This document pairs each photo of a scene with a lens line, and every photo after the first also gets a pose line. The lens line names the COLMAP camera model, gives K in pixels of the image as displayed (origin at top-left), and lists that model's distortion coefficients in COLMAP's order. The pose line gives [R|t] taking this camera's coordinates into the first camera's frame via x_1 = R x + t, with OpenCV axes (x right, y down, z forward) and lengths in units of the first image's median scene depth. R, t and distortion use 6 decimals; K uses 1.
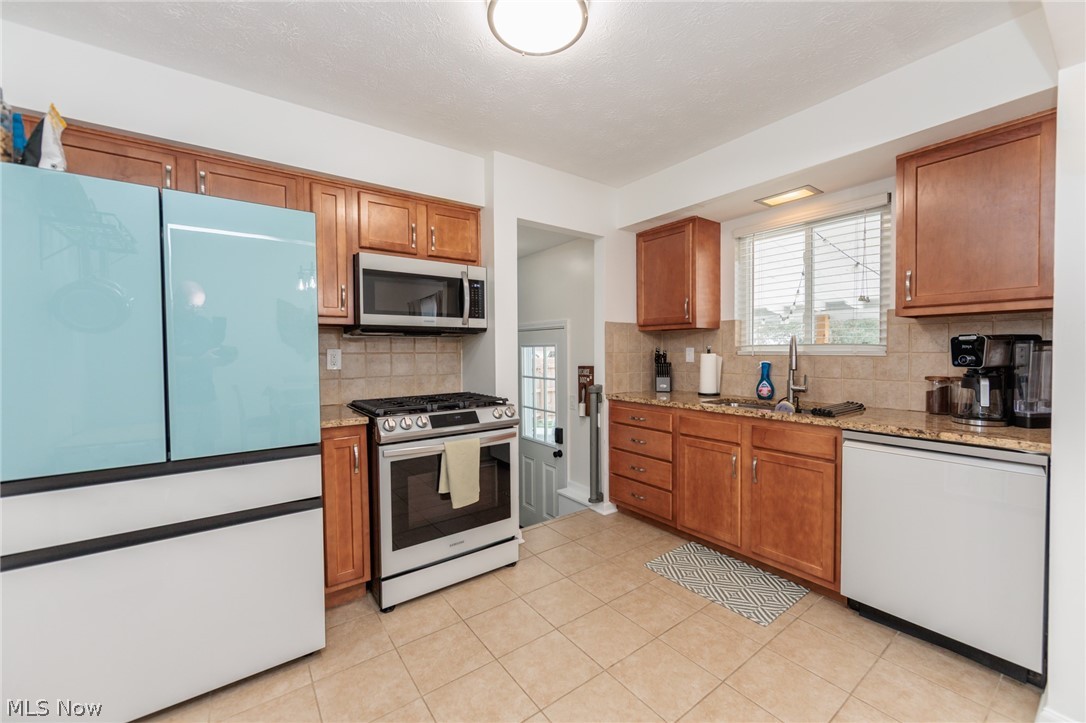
lens RADIAL K [[425.3, 0, 542.6], [0, 425.3, 359.4], [0, 0, 1]] dist [-0.003691, 0.000465]
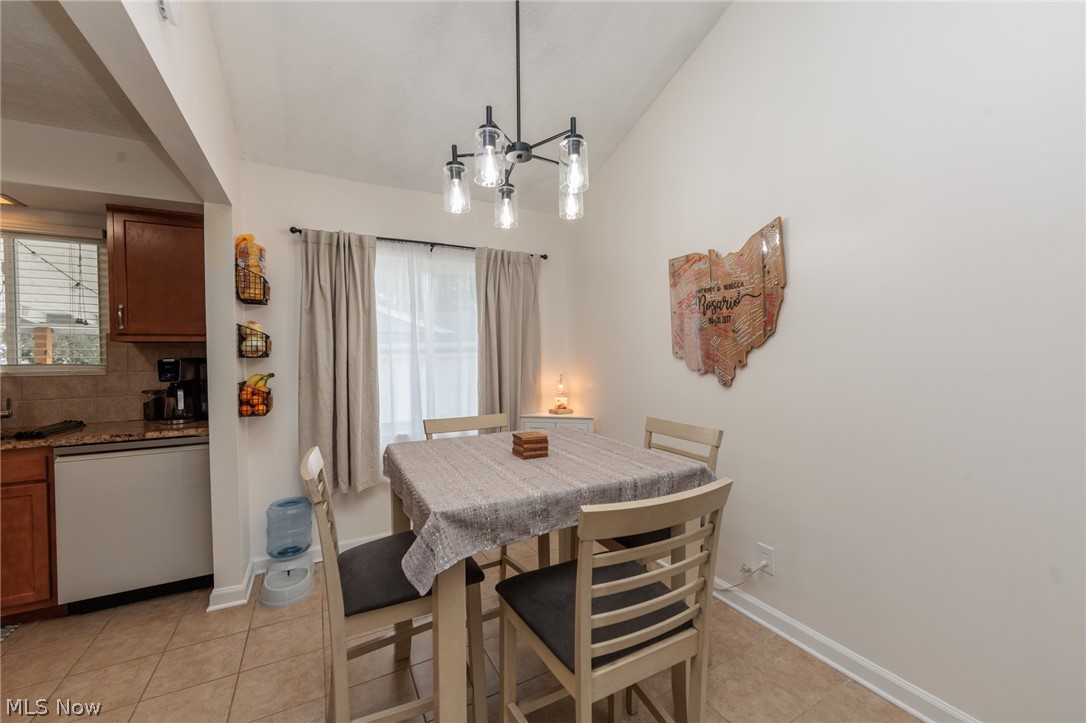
lens RADIAL K [[425.3, 0, 545.3], [0, 425.3, 360.4], [0, 0, 1]] dist [-0.003691, 0.000465]
pose [[0.134587, -0.007977, 0.990870, -0.163613], [0.032062, 0.999479, 0.003692, -0.015464], [-0.990383, 0.031272, 0.134773, -0.343518]]
